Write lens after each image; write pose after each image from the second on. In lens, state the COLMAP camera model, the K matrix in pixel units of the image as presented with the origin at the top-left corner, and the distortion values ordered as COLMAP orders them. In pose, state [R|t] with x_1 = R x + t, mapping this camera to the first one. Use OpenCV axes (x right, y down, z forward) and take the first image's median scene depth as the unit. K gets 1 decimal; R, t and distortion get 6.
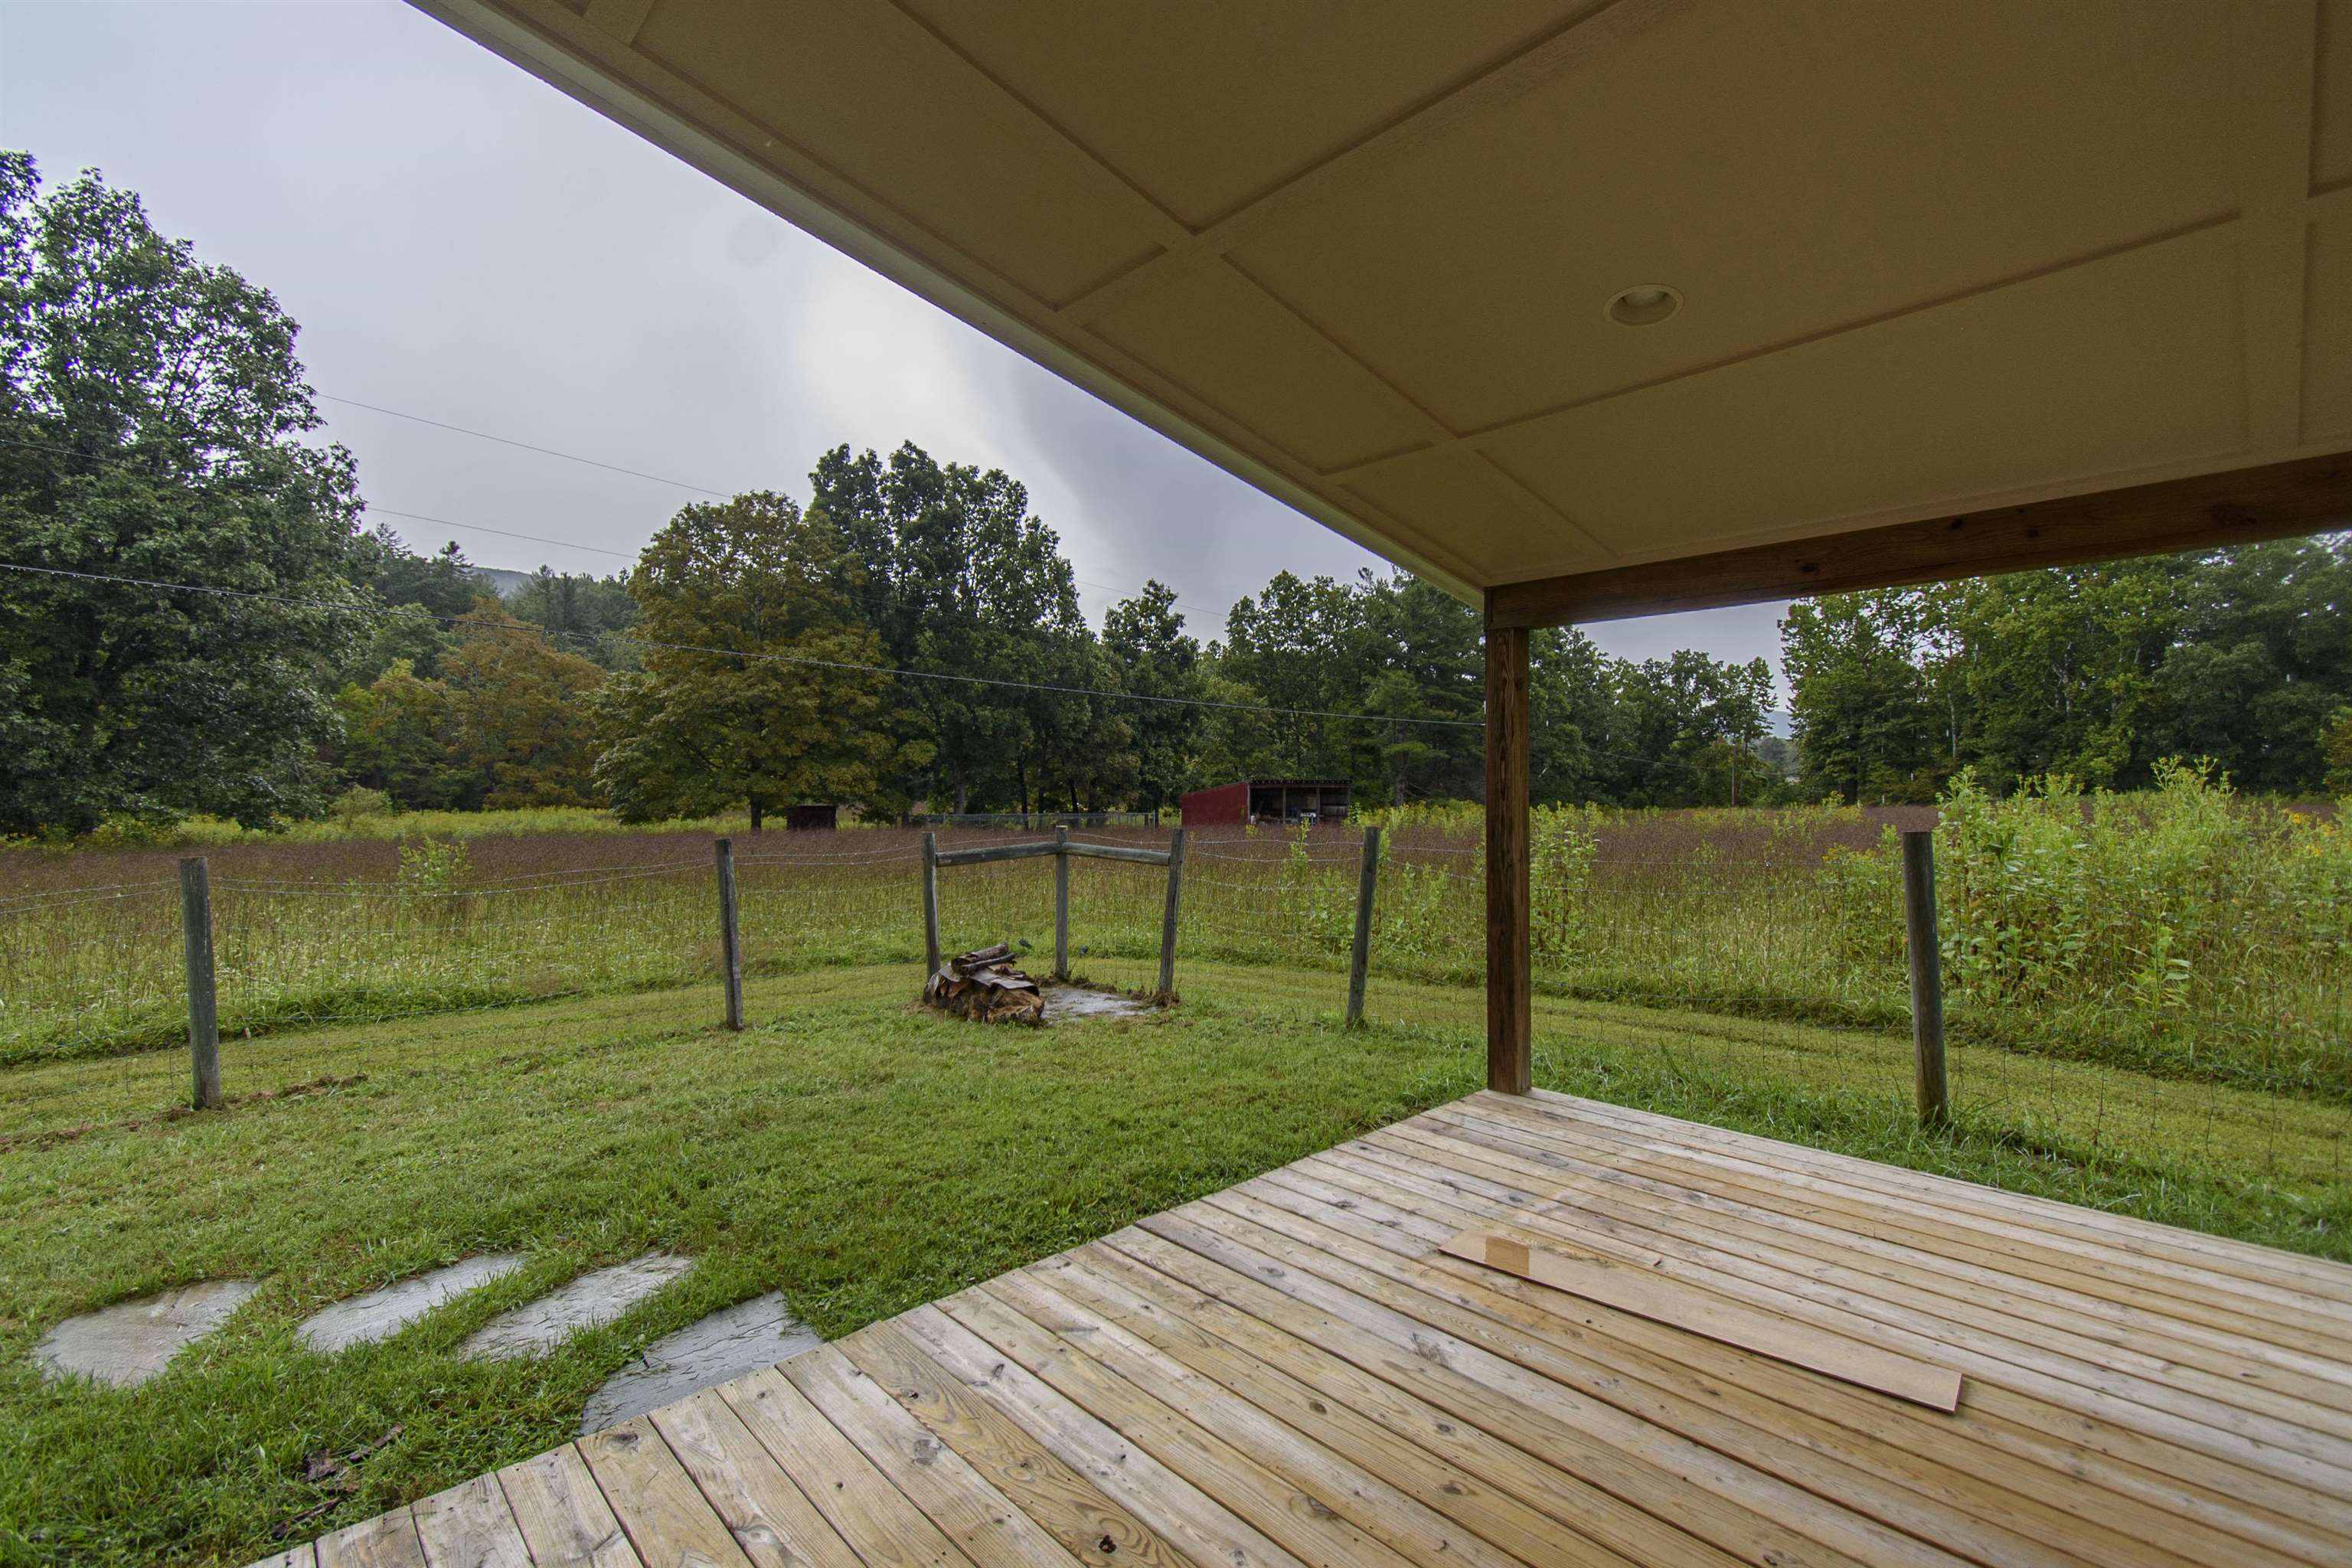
lens RADIAL K [[1038.7, 0, 1172.3], [0, 1038.7, 785.0], [0, 0, 1]] dist [0.003458, -0.001788]
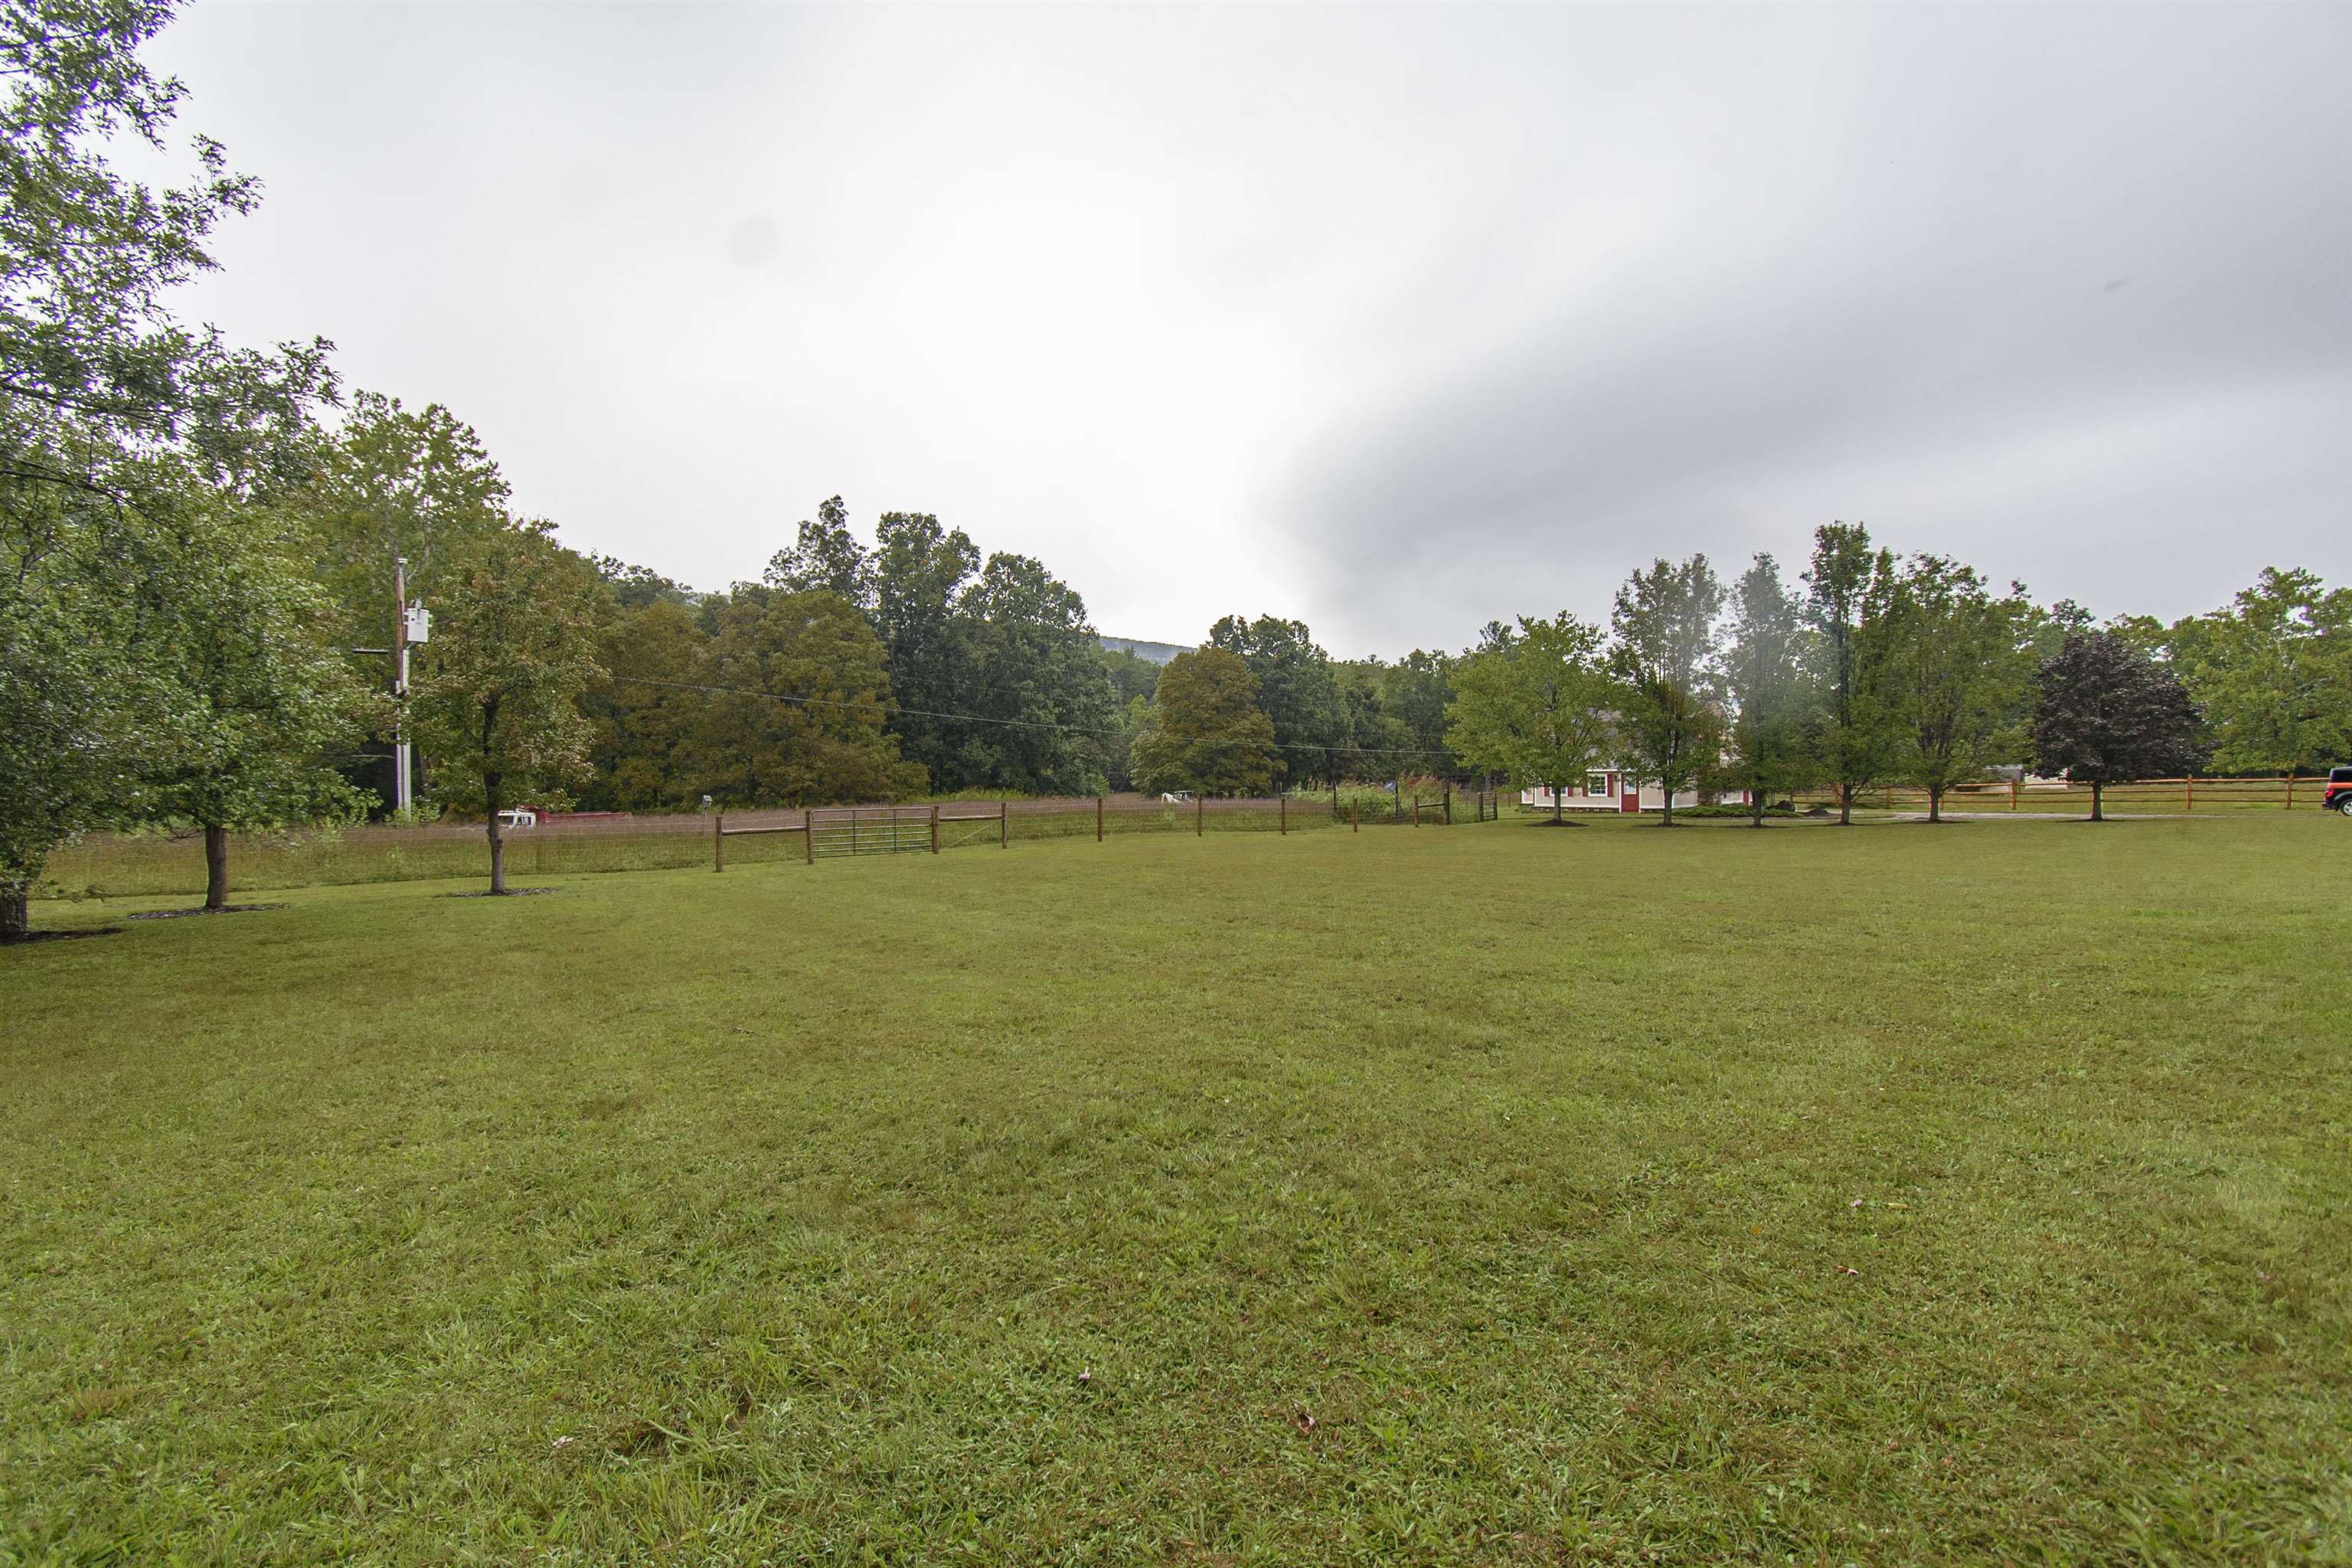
lens RADIAL K [[1038.7, 0, 1169.6], [0, 1038.7, 790.7], [0, 0, 1]] dist [0.003458, -0.001788]
pose [[0.999682, -0.014860, -0.020369, -0.382877], [0.015172, 0.999768, 0.015291, -0.014660], [0.020137, -0.015595, 0.999676, -0.996101]]
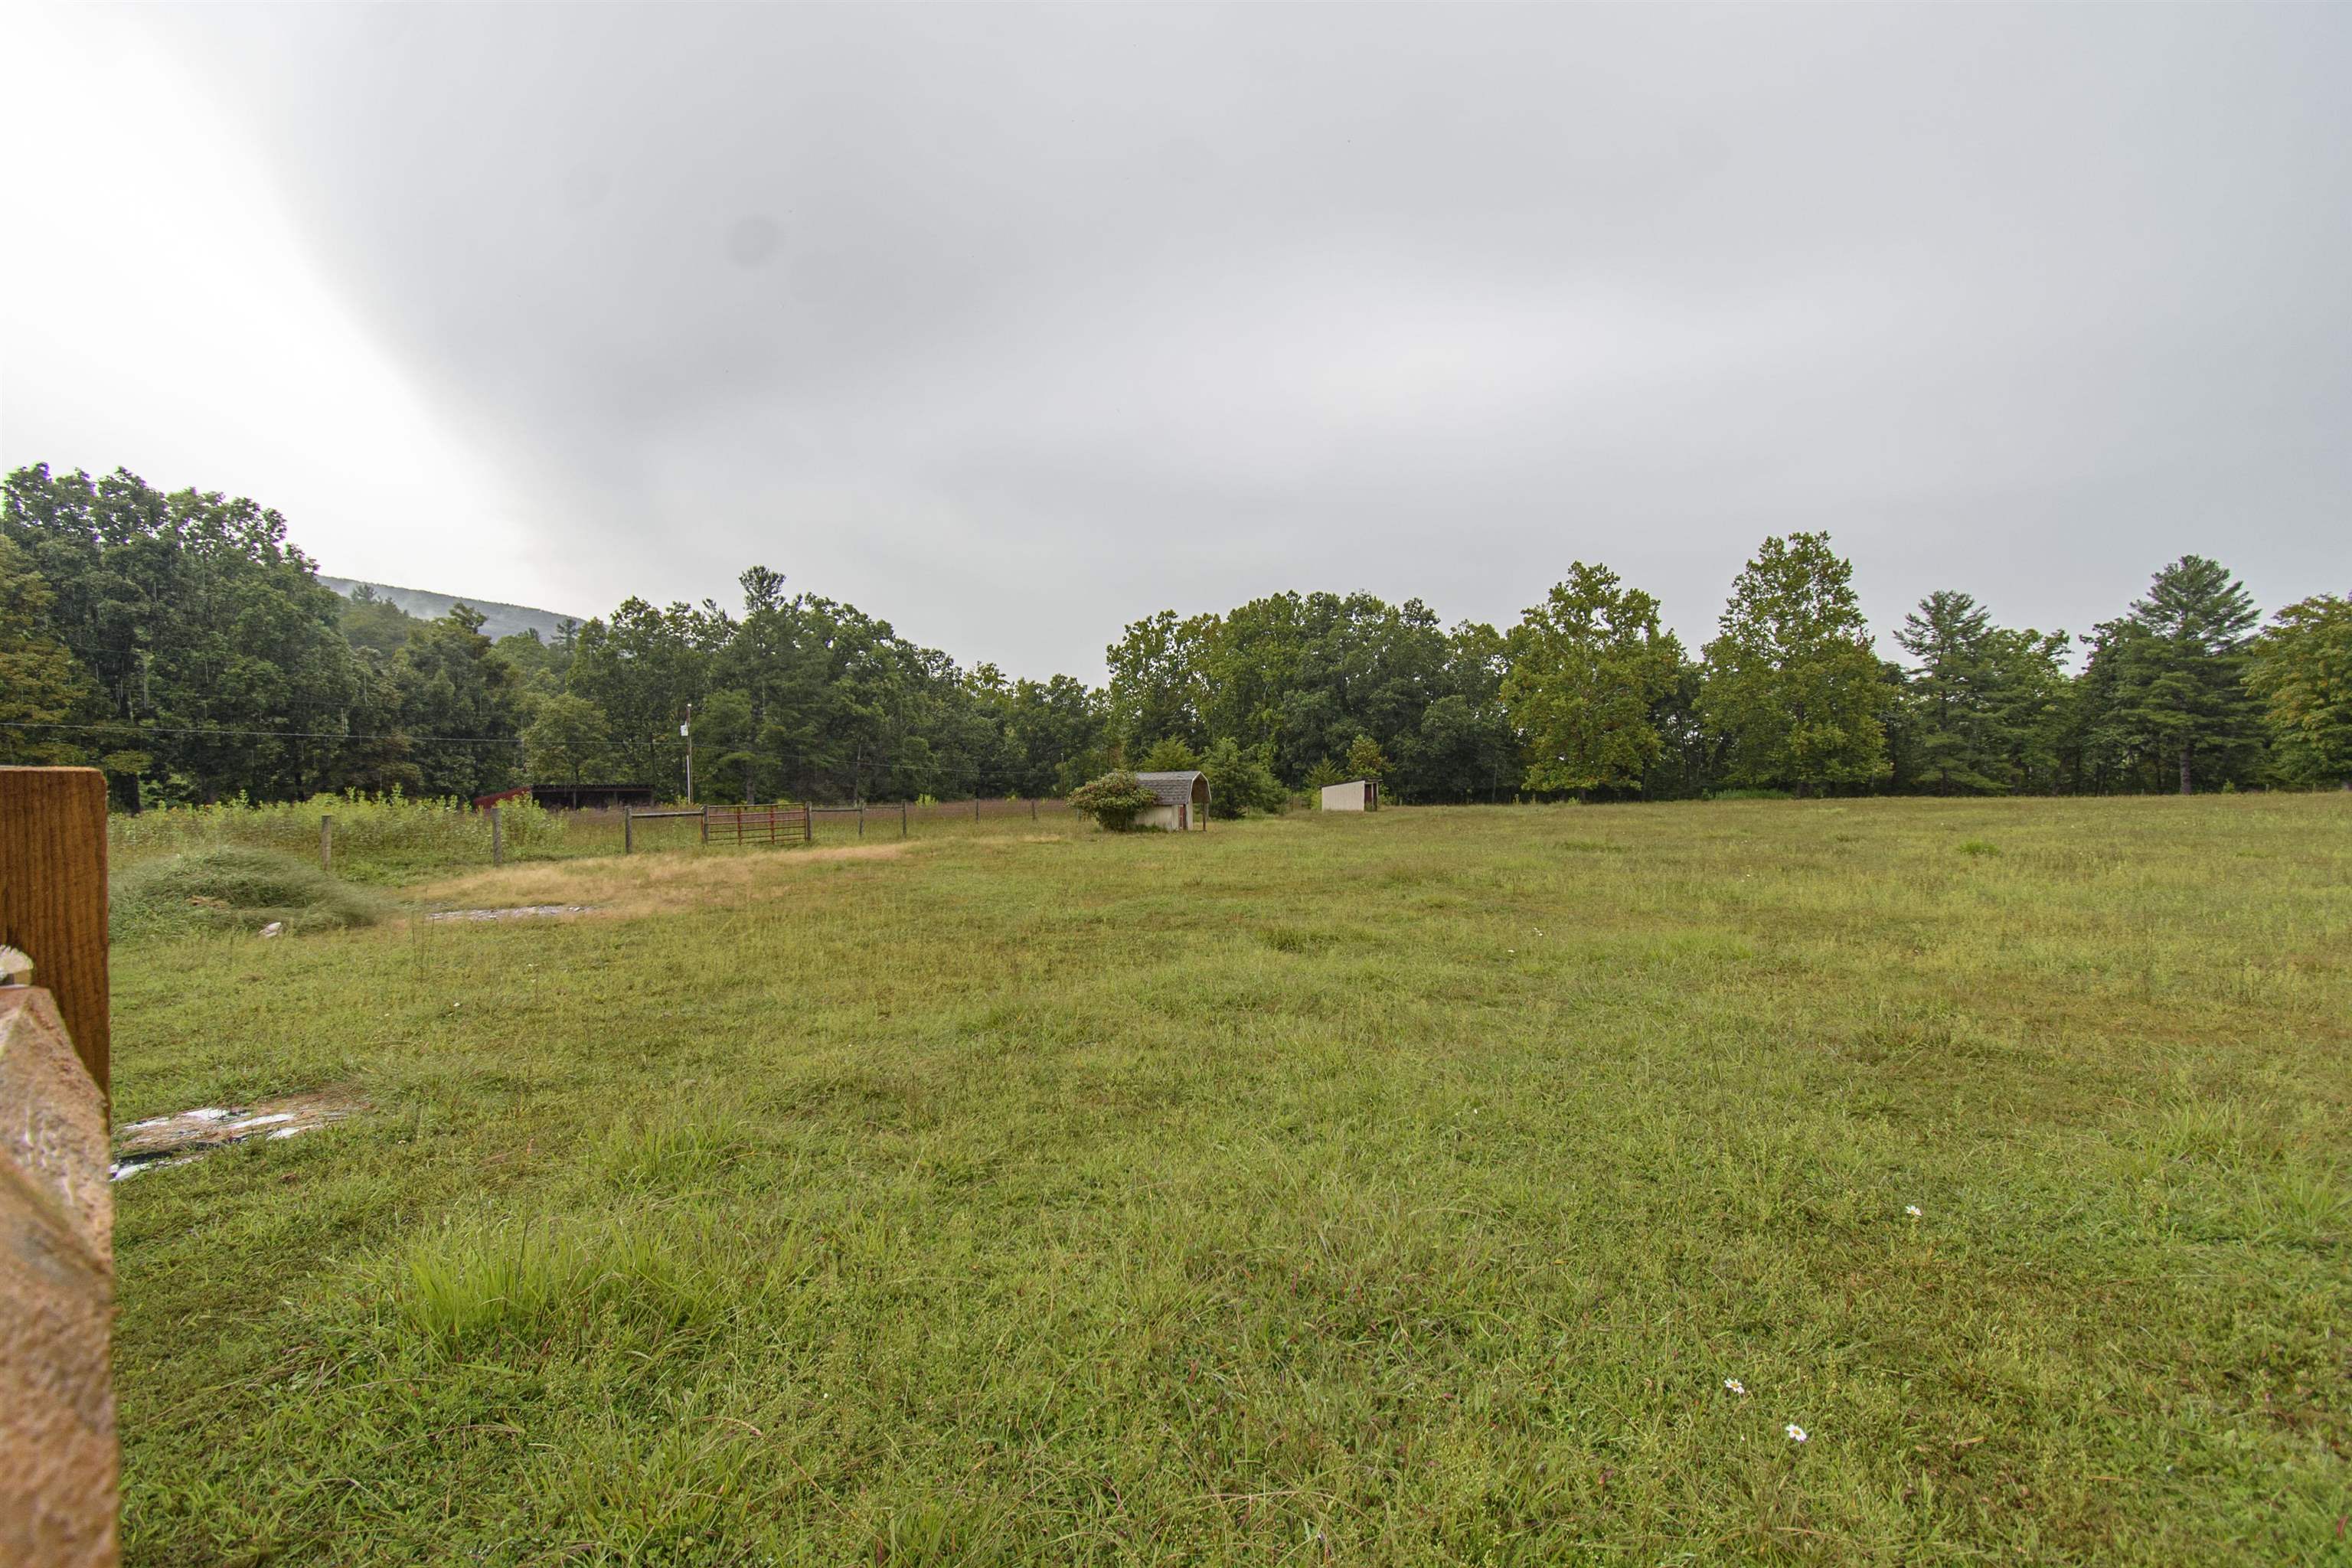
lens RADIAL K [[1038.7, 0, 1174.1], [0, 1038.7, 788.4], [0, 0, 1]] dist [0.003458, -0.001788]
pose [[0.920313, -0.005796, 0.391139, 0.299579], [0.004214, 0.999979, 0.004901, -0.004460], [-0.391159, -0.002862, 0.920319, -0.375110]]
